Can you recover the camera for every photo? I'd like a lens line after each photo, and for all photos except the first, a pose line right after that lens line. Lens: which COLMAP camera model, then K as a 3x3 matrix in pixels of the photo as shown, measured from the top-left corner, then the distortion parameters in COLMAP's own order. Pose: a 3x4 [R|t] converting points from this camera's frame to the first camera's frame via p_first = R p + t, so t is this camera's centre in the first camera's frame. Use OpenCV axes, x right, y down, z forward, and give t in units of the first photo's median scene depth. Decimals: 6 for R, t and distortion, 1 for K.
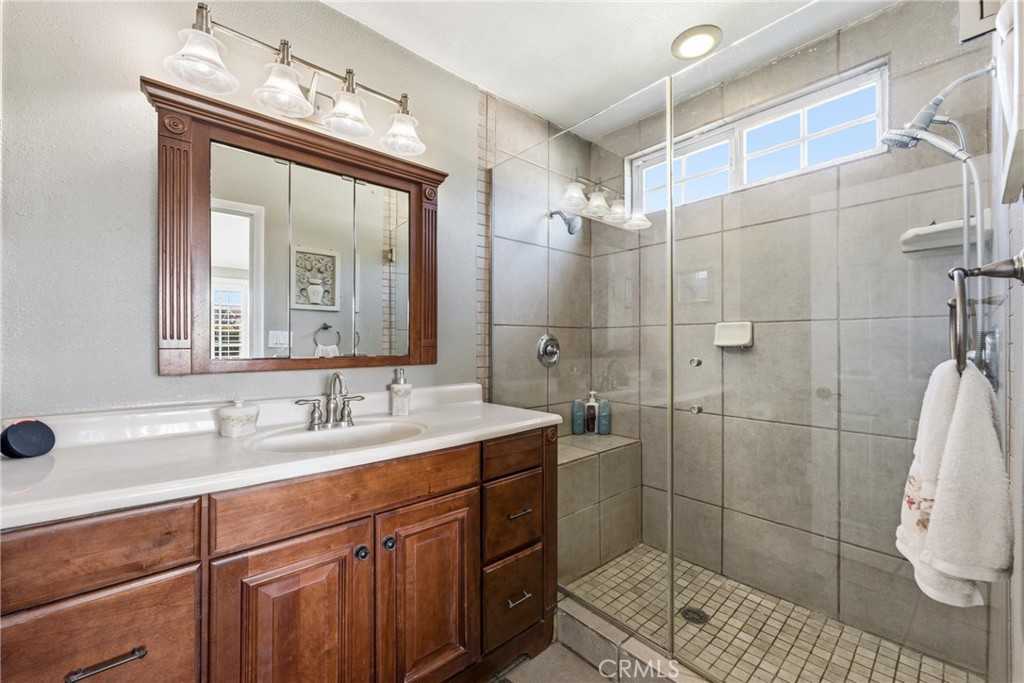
lens RADIAL K [[412.8, 0, 512.0], [0, 412.8, 341.5], [0, 0, 1]] dist [0.002575, 0.000361]
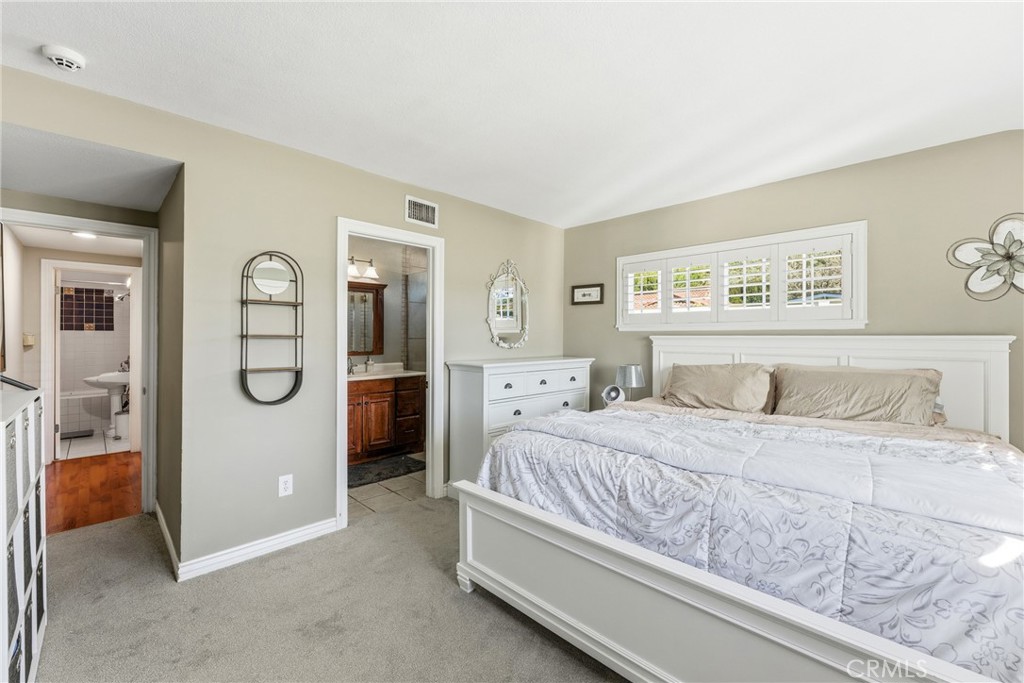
lens RADIAL K [[412.8, 0, 512.0], [0, 412.8, 341.5], [0, 0, 1]] dist [0.002575, 0.000361]
pose [[0.997787, 0.002643, 0.066439, 0.445459], [-0.003316, 0.999944, 0.010030, -0.055725], [-0.066409, -0.010228, 0.997740, -1.634470]]
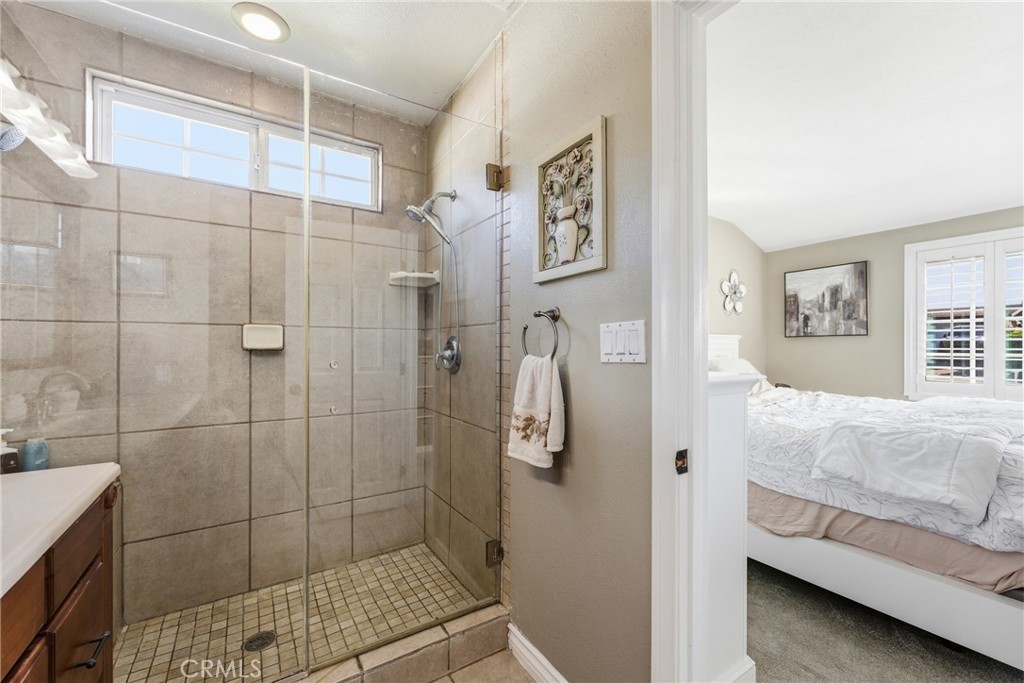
lens RADIAL K [[412.8, 0, 512.0], [0, 412.8, 341.5], [0, 0, 1]] dist [0.002575, 0.000361]
pose [[0.153204, 0.012729, 0.988113, -0.383027], [-0.006735, 0.999907, -0.011837, 0.001004], [-0.988172, -0.004842, 0.153275, 0.297139]]
